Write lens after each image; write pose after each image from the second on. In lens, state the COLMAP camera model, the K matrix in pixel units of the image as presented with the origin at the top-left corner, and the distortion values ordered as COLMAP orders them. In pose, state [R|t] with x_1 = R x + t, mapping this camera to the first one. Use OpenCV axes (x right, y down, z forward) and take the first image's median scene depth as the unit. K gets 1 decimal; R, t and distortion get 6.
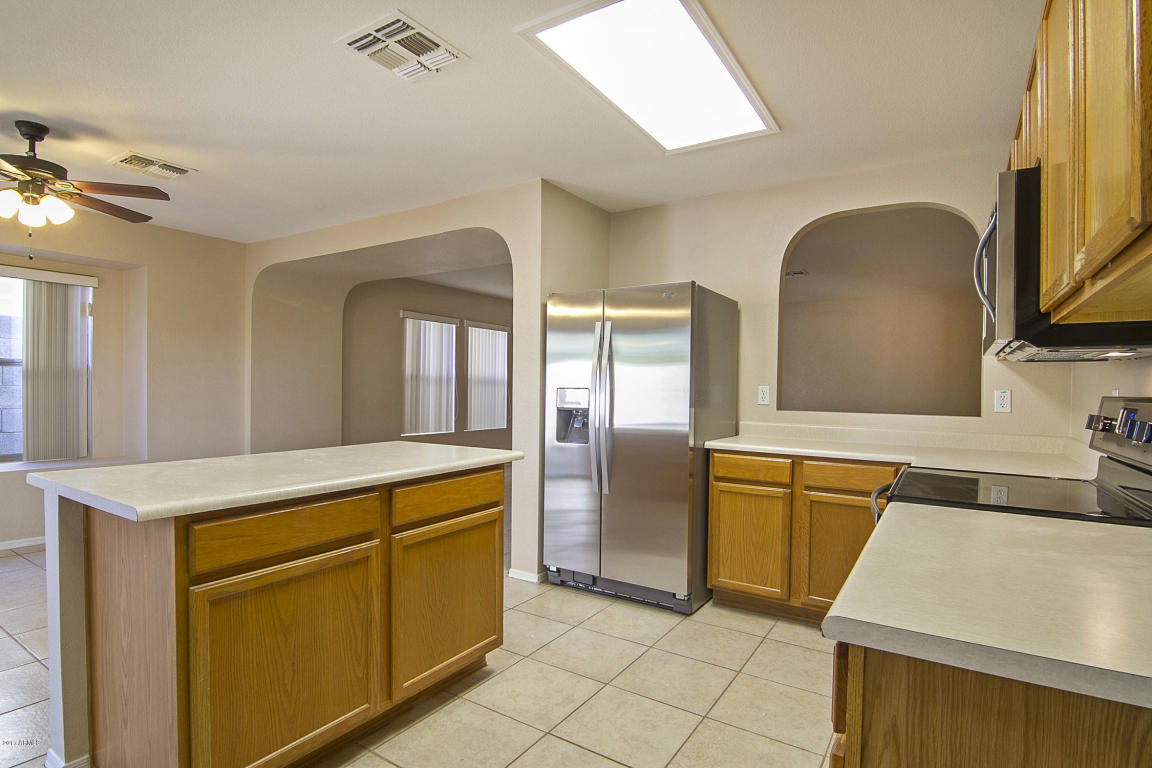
lens RADIAL K [[596.1, 0, 576.4], [0, 596.1, 390.5], [0, 0, 1]] dist [0.001248, -0.017175]
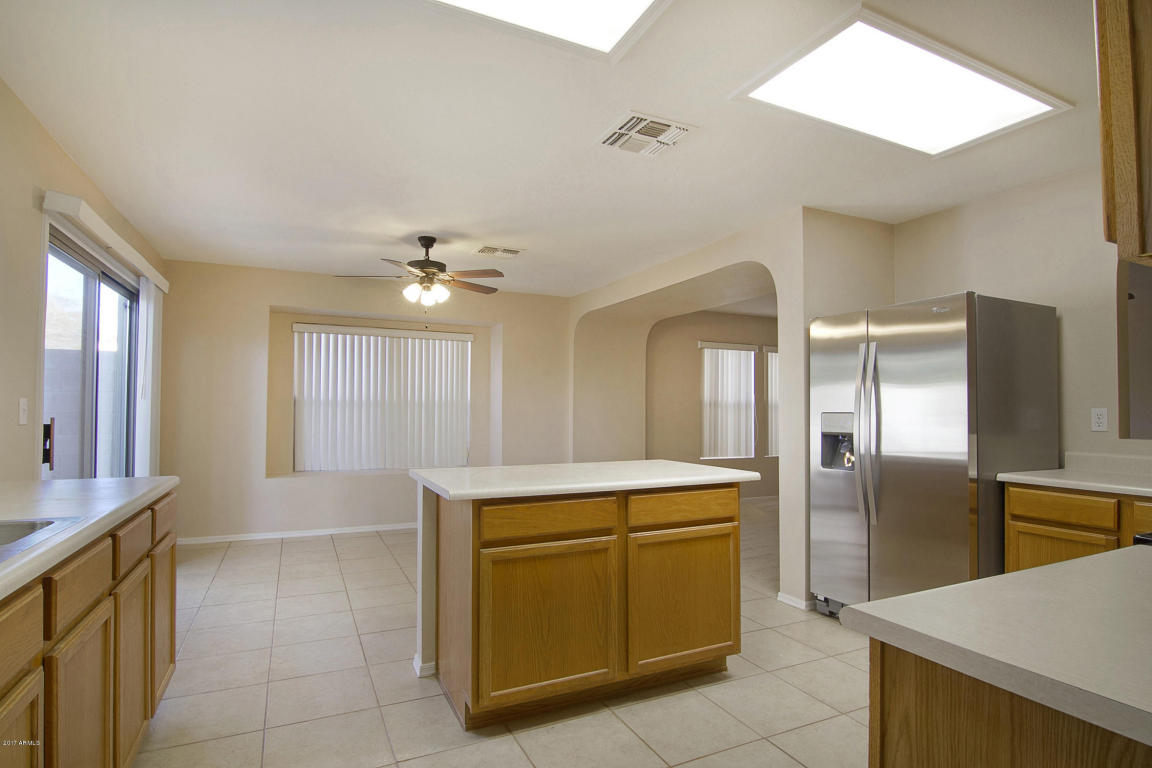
lens RADIAL K [[618.1, 0, 576.0], [0, 618.1, 384.0], [0, 0, 1]] dist [-0.002309, -0.016981]
pose [[0.843894, -0.031629, -0.535578, 0.197943], [0.002714, 0.998500, -0.054691, 0.003846], [0.536504, 0.044700, 0.842713, -0.093928]]
